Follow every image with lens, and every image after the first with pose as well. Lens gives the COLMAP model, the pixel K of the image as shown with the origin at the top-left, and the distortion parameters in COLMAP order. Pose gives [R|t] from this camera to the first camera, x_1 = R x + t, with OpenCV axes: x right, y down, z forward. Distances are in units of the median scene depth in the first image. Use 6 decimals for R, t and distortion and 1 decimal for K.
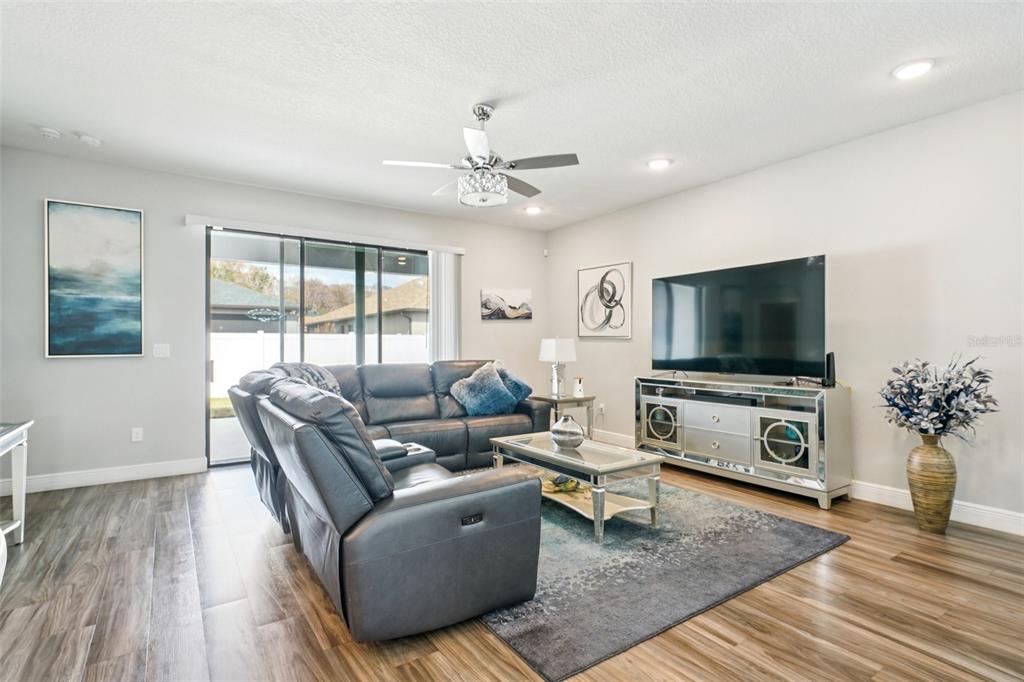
lens RADIAL K [[518.1, 0, 508.2], [0, 518.1, 339.3], [0, 0, 1]] dist [0.012362, -0.001241]
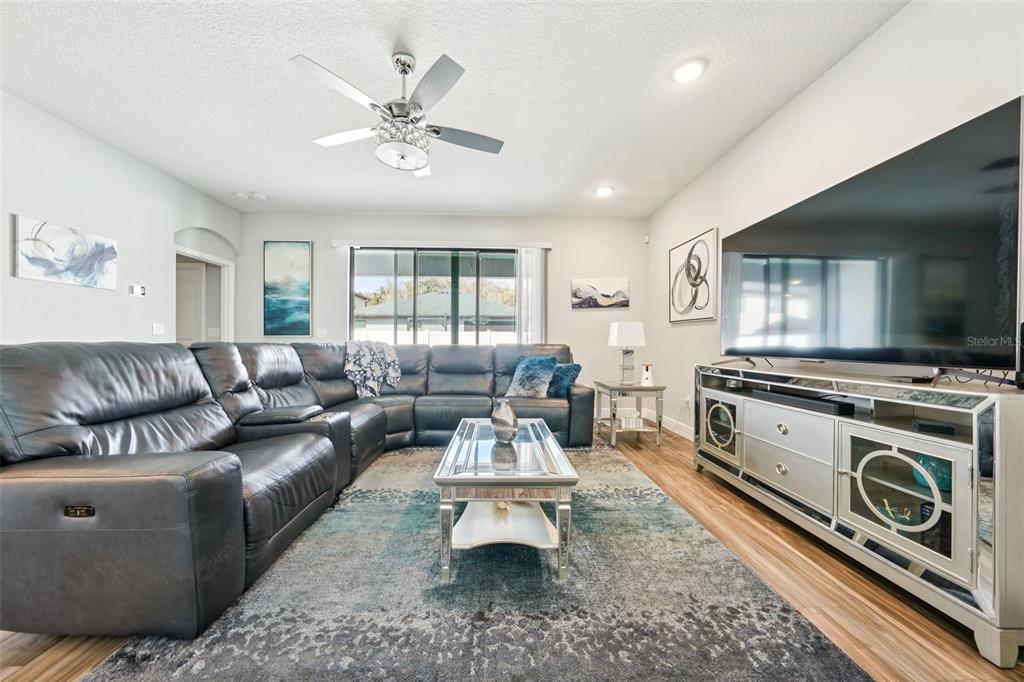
lens RADIAL K [[366.0, 0, 494.9], [0, 366.0, 342.6], [0, 0, 1]] dist [-0.015281, 0.001546]
pose [[0.835693, 0.005913, -0.549165, 0.334344], [-0.003804, 0.999980, 0.004978, 0.042537], [0.549183, -0.002071, 0.835699, 0.408755]]
